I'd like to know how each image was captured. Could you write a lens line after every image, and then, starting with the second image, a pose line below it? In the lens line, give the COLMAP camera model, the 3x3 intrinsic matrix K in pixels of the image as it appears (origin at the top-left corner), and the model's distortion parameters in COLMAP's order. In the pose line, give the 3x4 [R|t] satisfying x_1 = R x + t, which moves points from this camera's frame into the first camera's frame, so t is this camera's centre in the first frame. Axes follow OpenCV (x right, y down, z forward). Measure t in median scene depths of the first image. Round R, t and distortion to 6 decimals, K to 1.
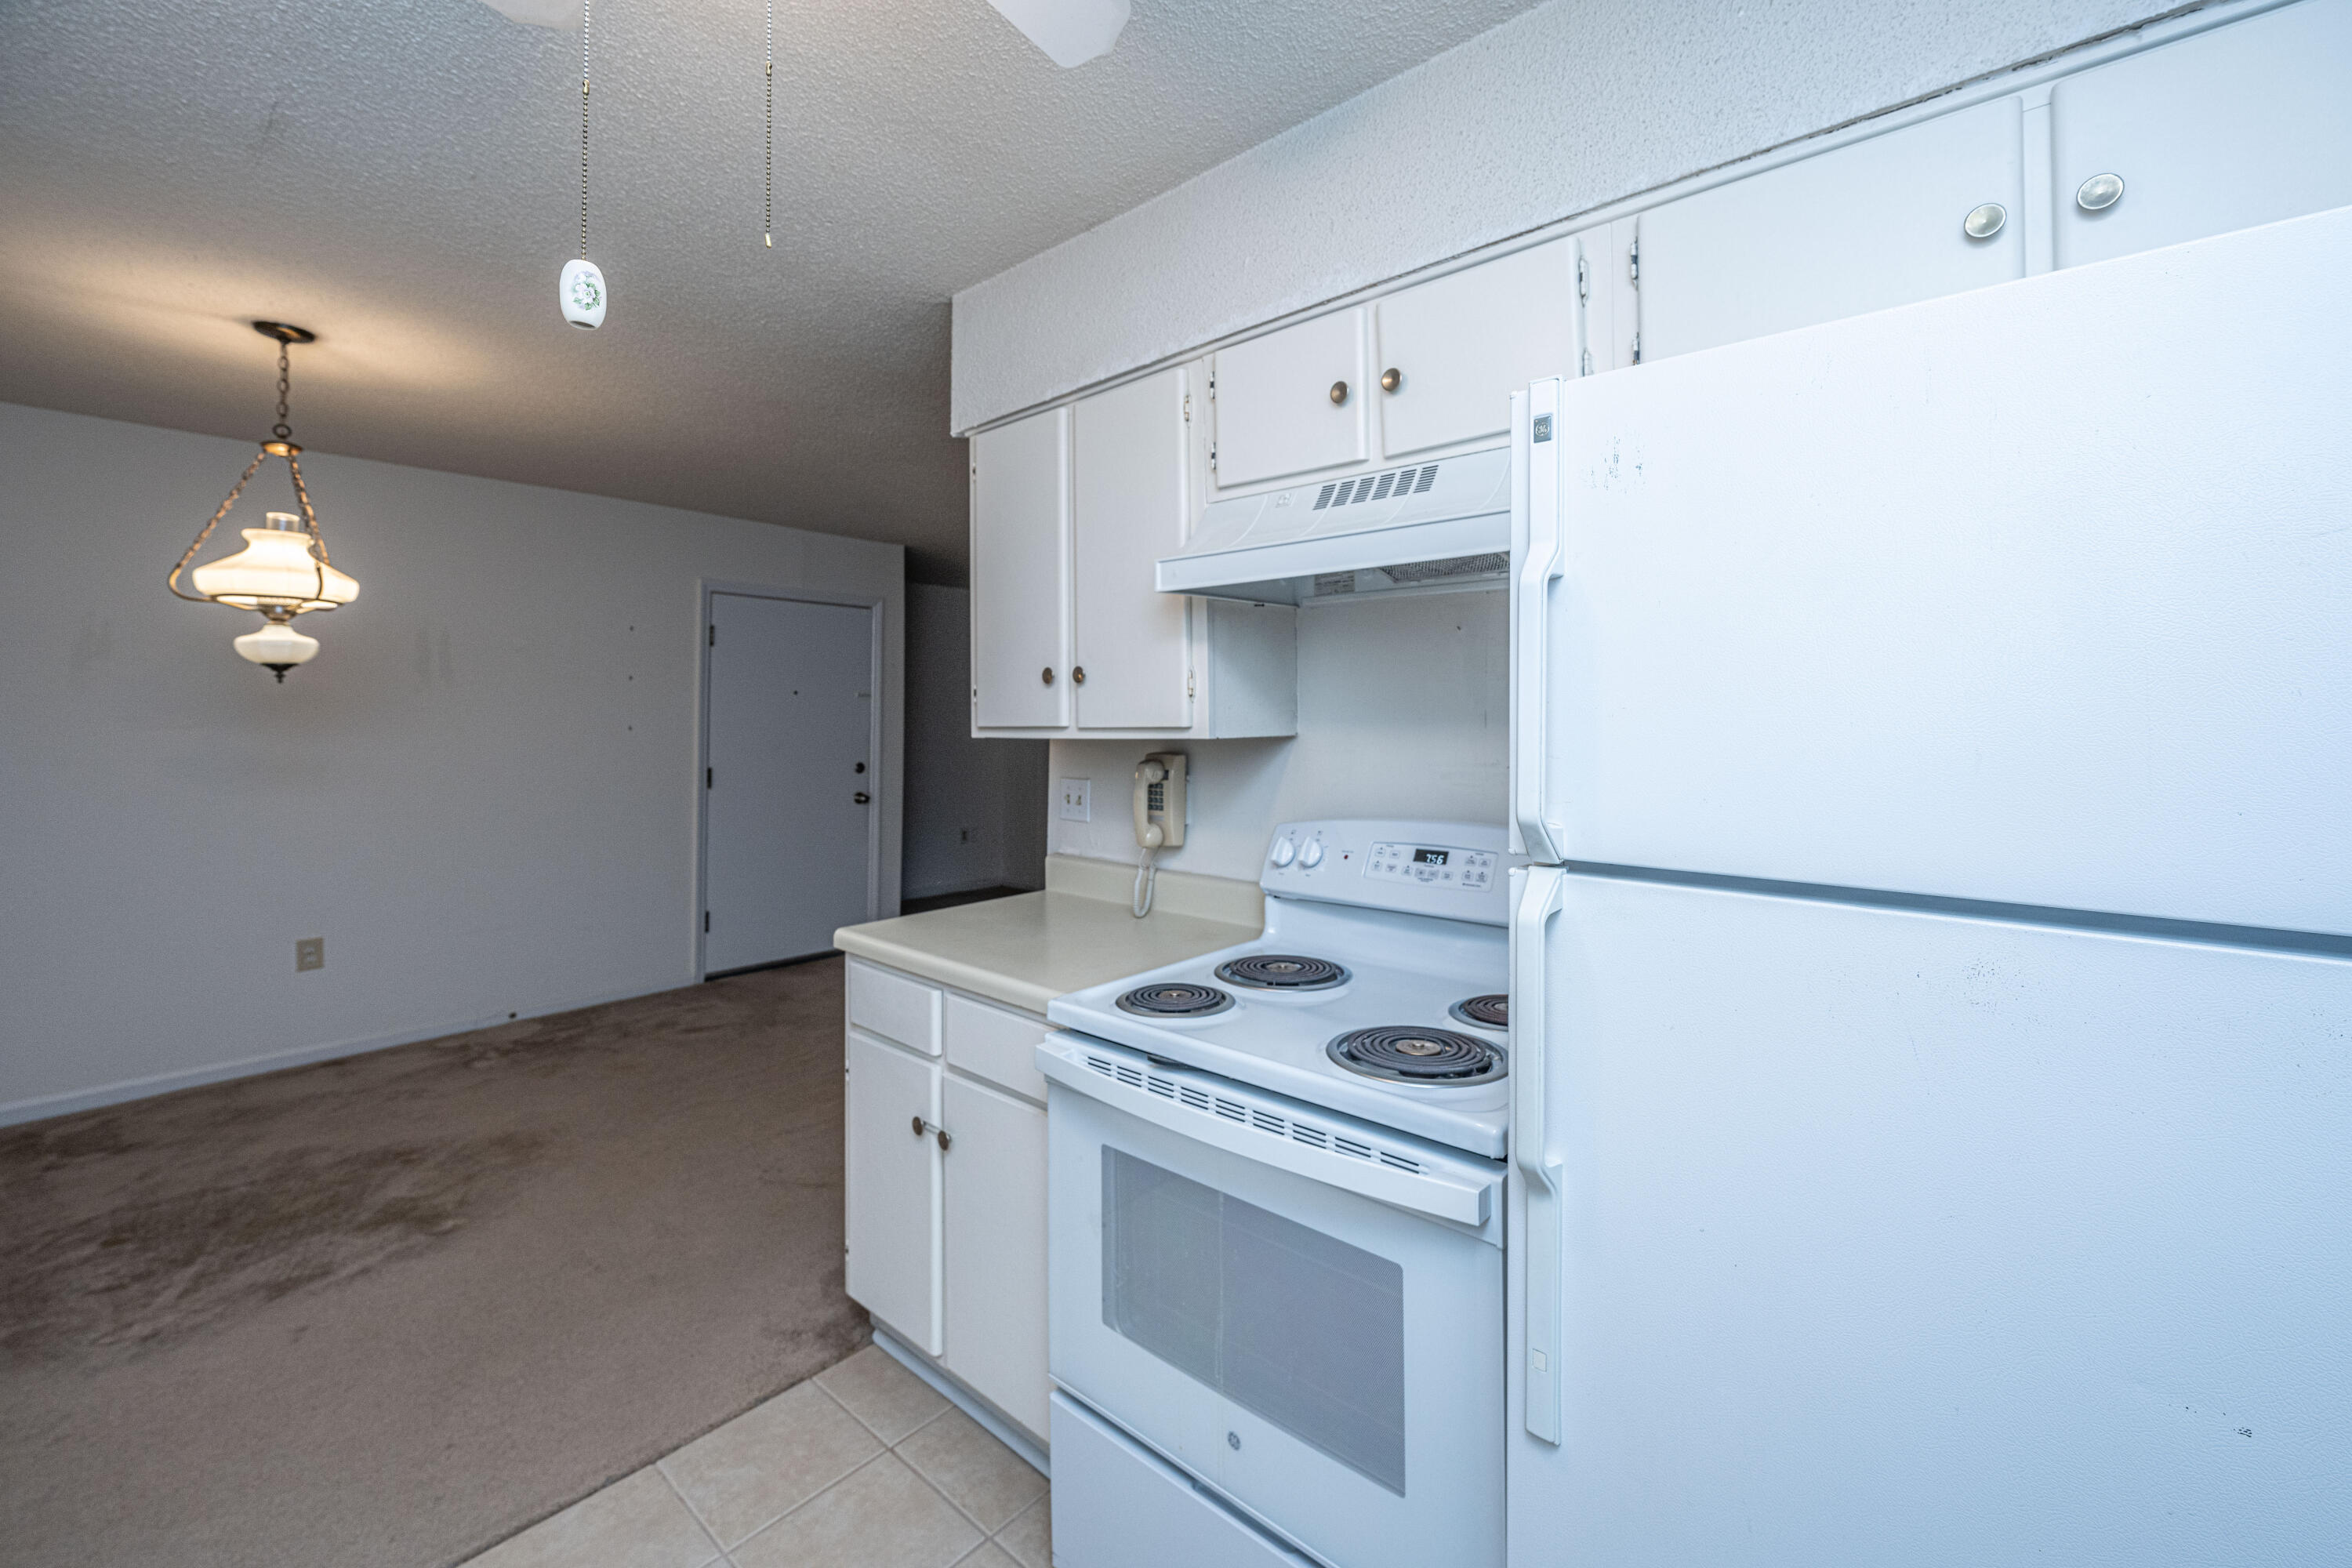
lens RADIAL K [[938.5, 0, 1174.3], [0, 938.5, 704.6], [0, 0, 1]] dist [-0.002533, -0.000210]
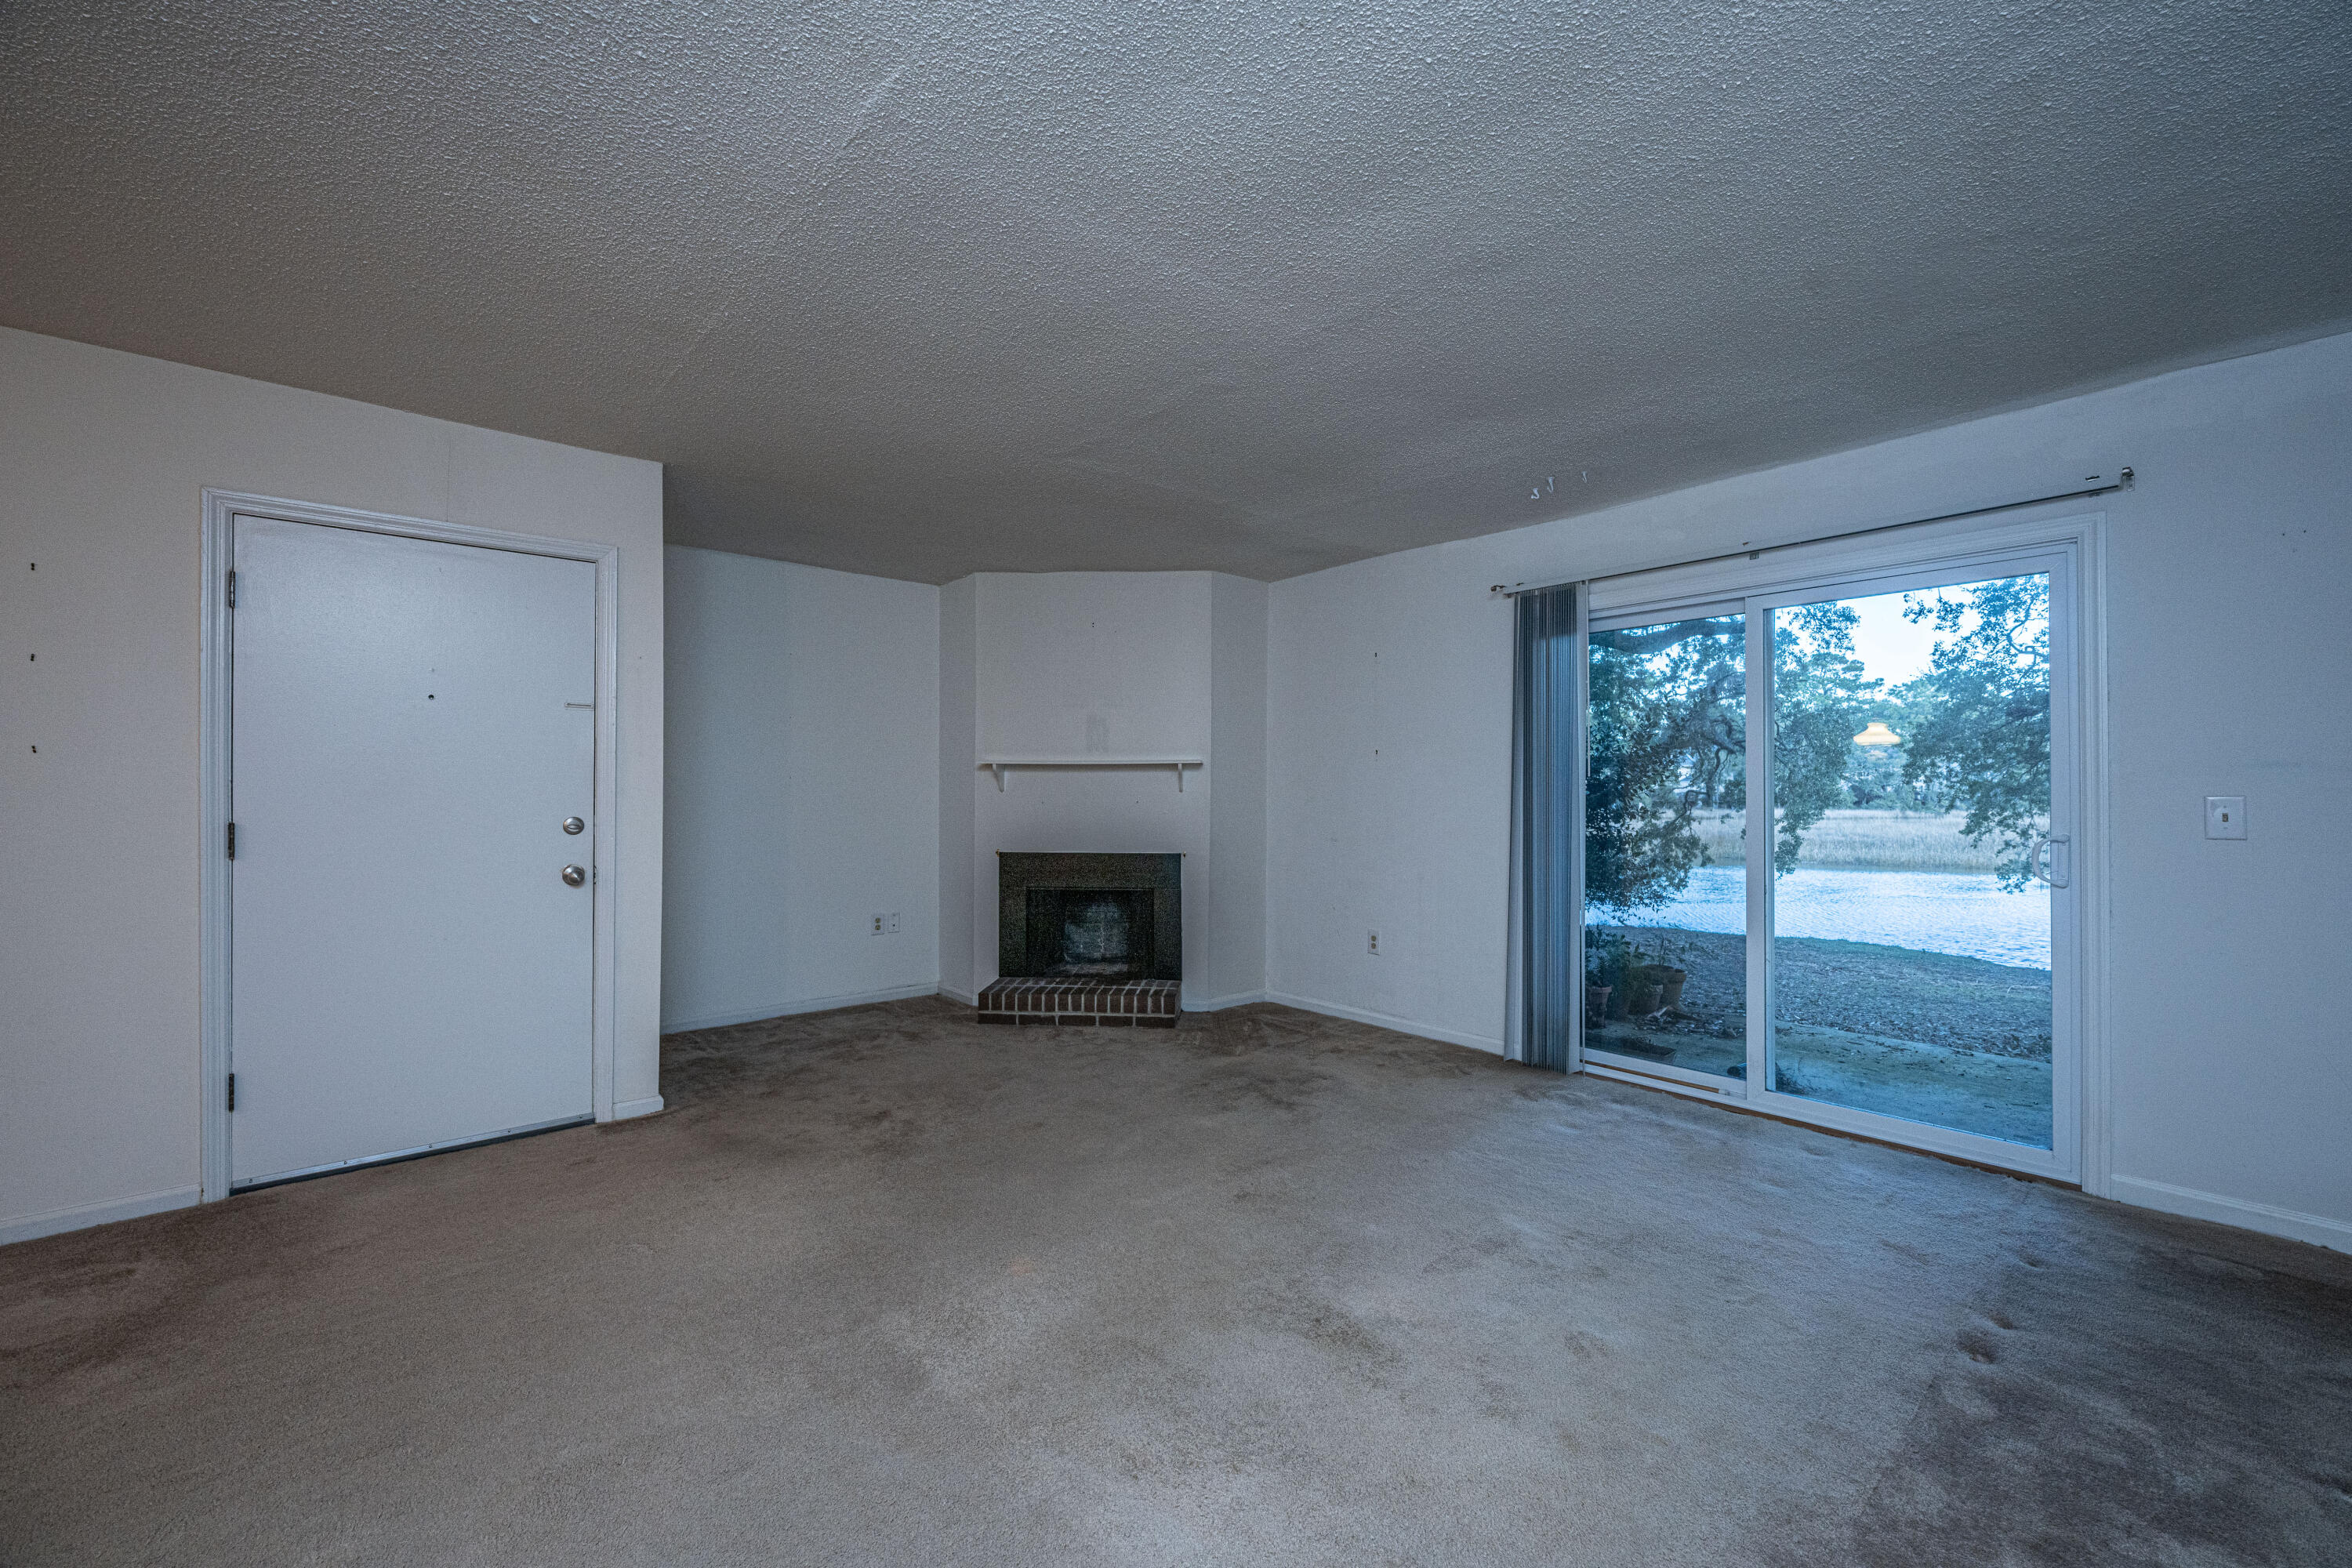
lens RADIAL K [[938.5, 0, 1175.9], [0, 938.5, 781.3], [0, 0, 1]] dist [-0.002533, -0.000210]
pose [[0.988845, -0.003433, -0.148911, 0.282205], [0.005177, 0.999922, 0.011328, 0.068784], [0.148860, -0.011973, 0.988786, 0.932964]]
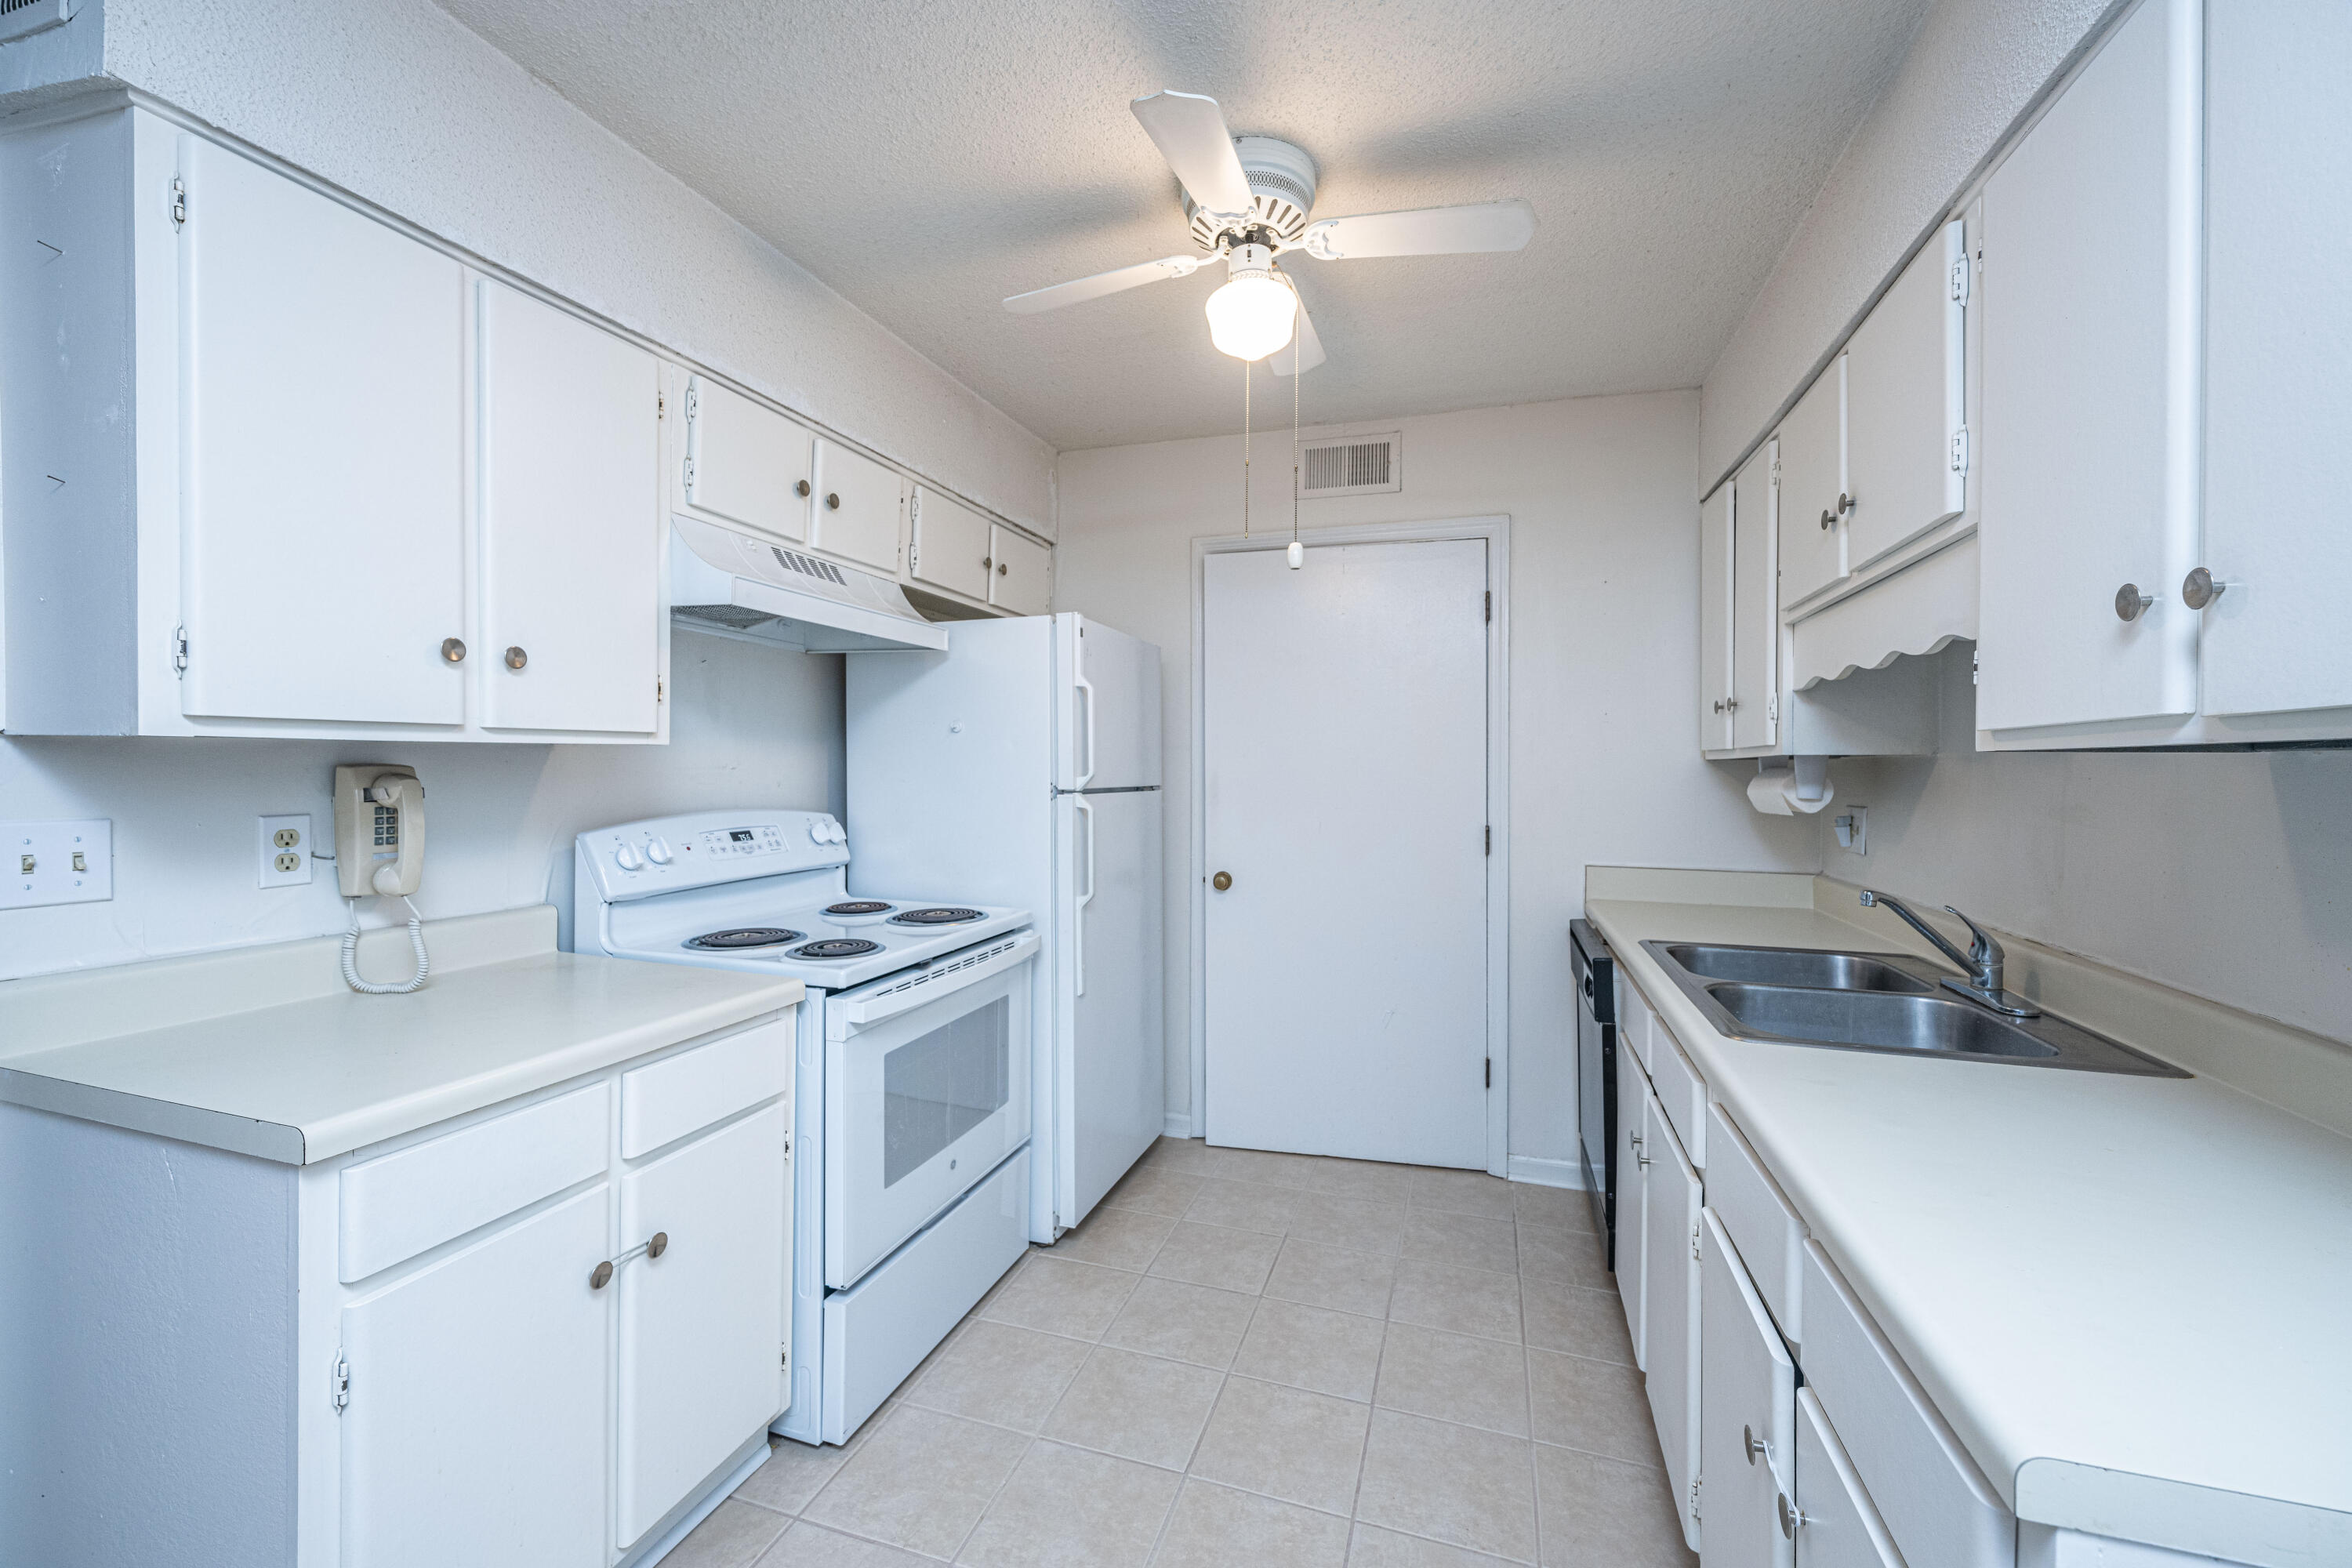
lens RADIAL K [[938.5, 0, 1180.8], [0, 938.5, 775.2], [0, 0, 1]] dist [-0.002533, -0.000210]
pose [[-0.387350, -0.015412, 0.921804, -0.737263], [-0.026229, 0.999640, 0.005691, 0.032296], [-0.921559, -0.021974, -0.387615, 0.585444]]
